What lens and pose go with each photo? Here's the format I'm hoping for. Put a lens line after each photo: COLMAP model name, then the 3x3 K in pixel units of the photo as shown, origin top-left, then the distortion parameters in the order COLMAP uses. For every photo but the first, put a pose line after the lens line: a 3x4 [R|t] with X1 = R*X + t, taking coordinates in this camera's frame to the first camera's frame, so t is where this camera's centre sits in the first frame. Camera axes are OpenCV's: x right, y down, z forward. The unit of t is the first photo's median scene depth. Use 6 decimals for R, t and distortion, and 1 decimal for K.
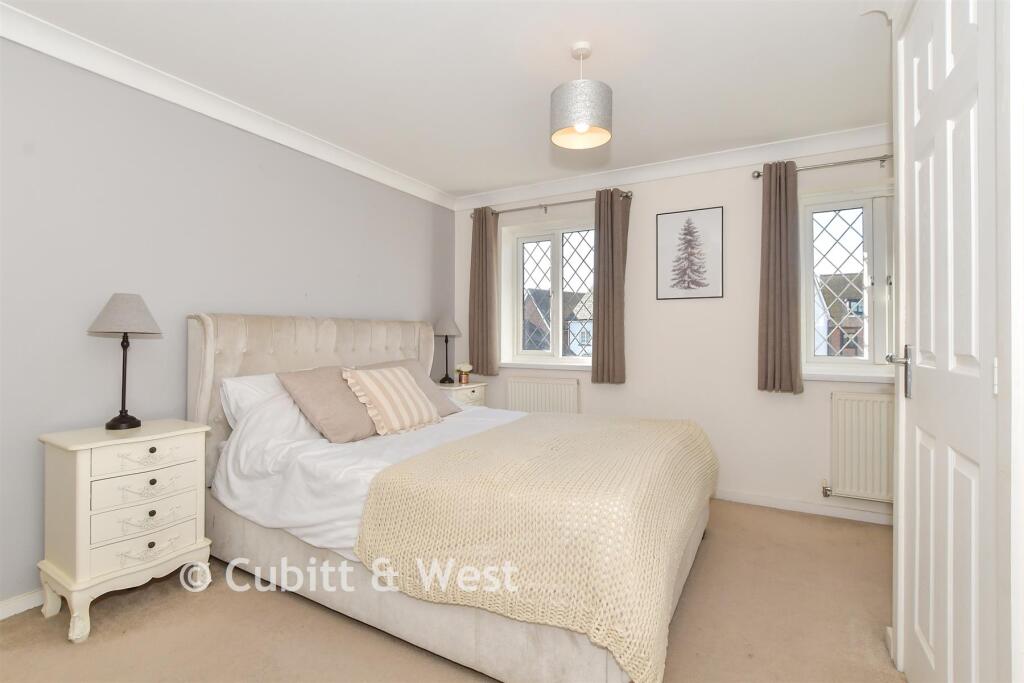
lens RADIAL K [[459.7, 0, 514.8], [0, 459.7, 339.9], [0, 0, 1]] dist [0.002110, 0.000093]
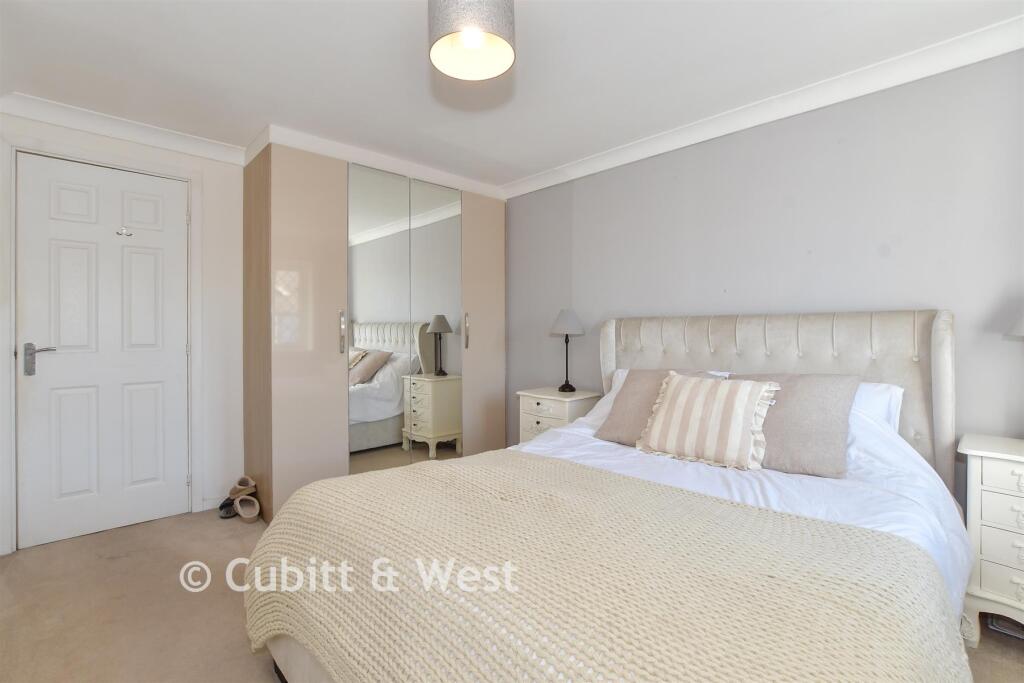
lens RADIAL K [[459.7, 0, 516.1], [0, 459.7, 337.8], [0, 0, 1]] dist [0.002110, 0.000093]
pose [[-0.293864, 0.005251, -0.955833, 0.701839], [0.006189, 0.999974, 0.003591, -0.007614], [0.955827, -0.004860, -0.293889, 1.192714]]
